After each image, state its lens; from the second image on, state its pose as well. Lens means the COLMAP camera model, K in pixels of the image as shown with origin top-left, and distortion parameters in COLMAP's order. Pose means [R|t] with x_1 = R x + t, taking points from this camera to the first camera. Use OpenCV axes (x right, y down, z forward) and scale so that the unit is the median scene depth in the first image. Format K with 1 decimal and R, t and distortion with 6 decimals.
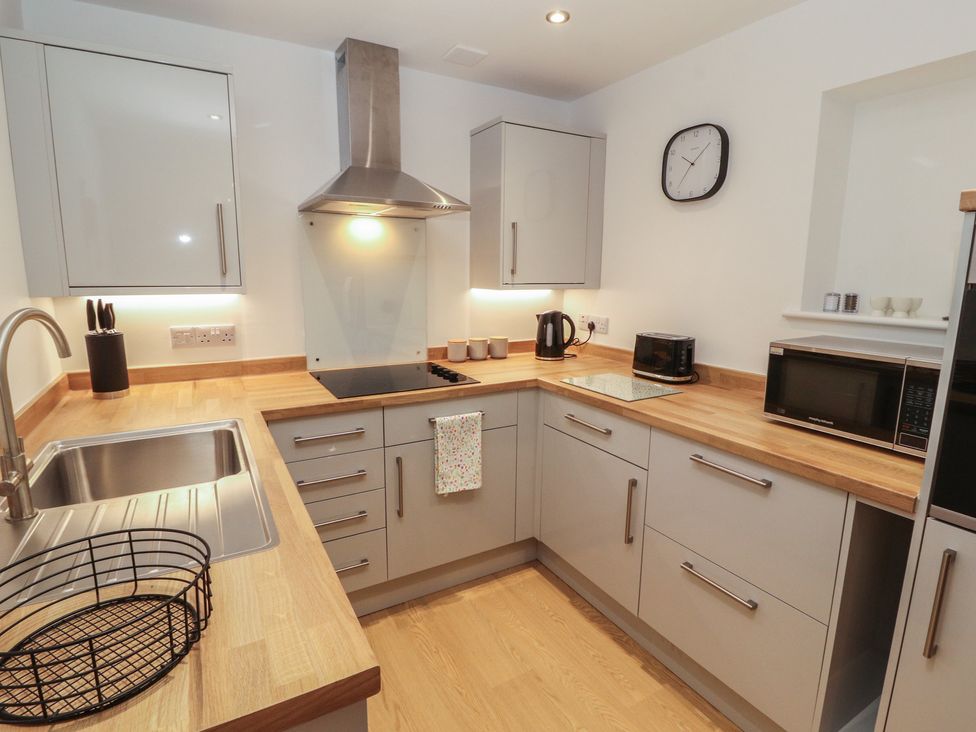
lens RADIAL K [[514.8, 0, 483.1], [0, 514.8, 364.1], [0, 0, 1]] dist [-0.010726, -0.005916]
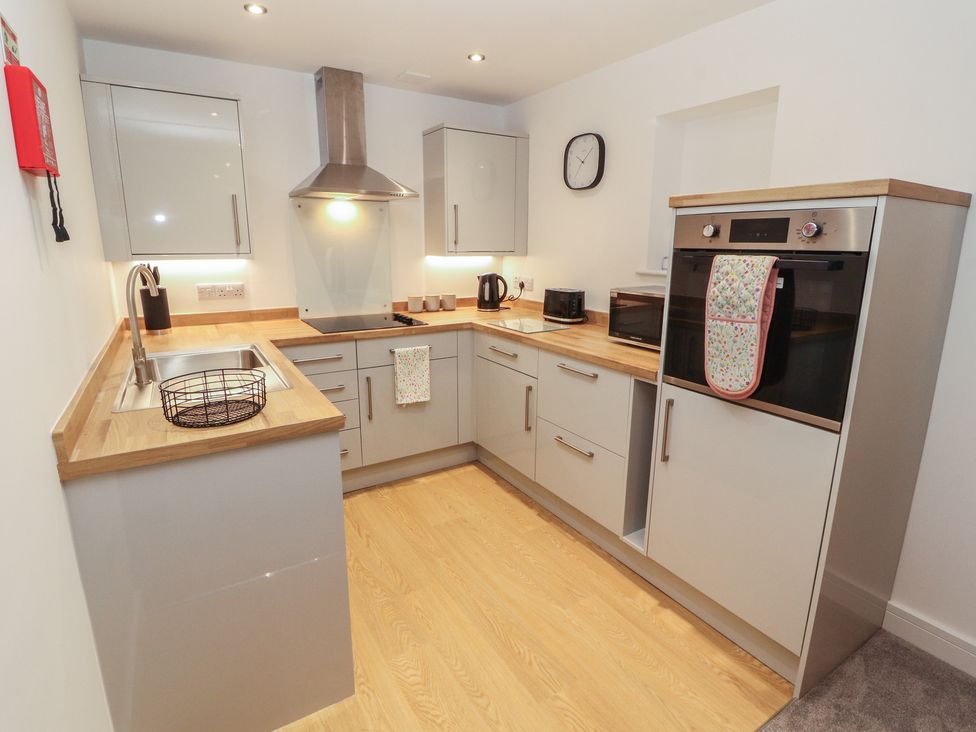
lens RADIAL K [[514.8, 0, 491.9], [0, 514.8, 359.8], [0, 0, 1]] dist [-0.010726, -0.005916]
pose [[0.999058, -0.012131, 0.041660, 0.109766], [0.010120, 0.998790, 0.048133, 0.068510], [-0.042194, -0.047666, 0.997972, -0.392395]]
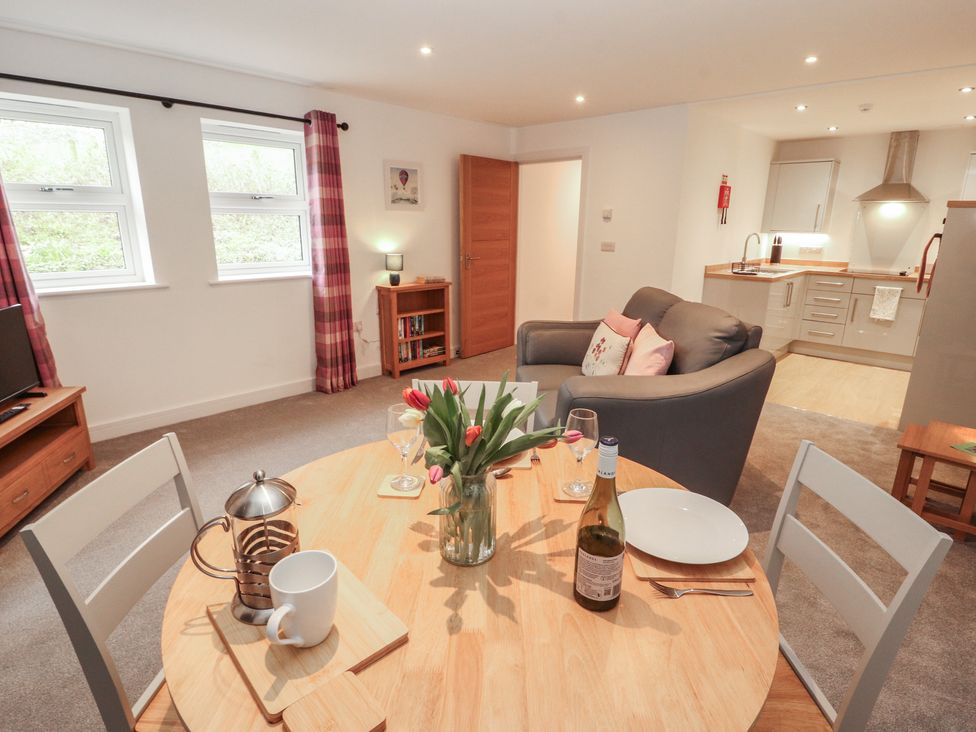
lens RADIAL K [[514.8, 0, 492.3], [0, 514.8, 367.0], [0, 0, 1]] dist [-0.010726, -0.005916]
pose [[0.307820, 0.255053, -0.916621, 1.717432], [-0.178111, 0.961816, 0.207815, 0.296996], [0.934625, 0.099291, 0.341494, -1.585946]]
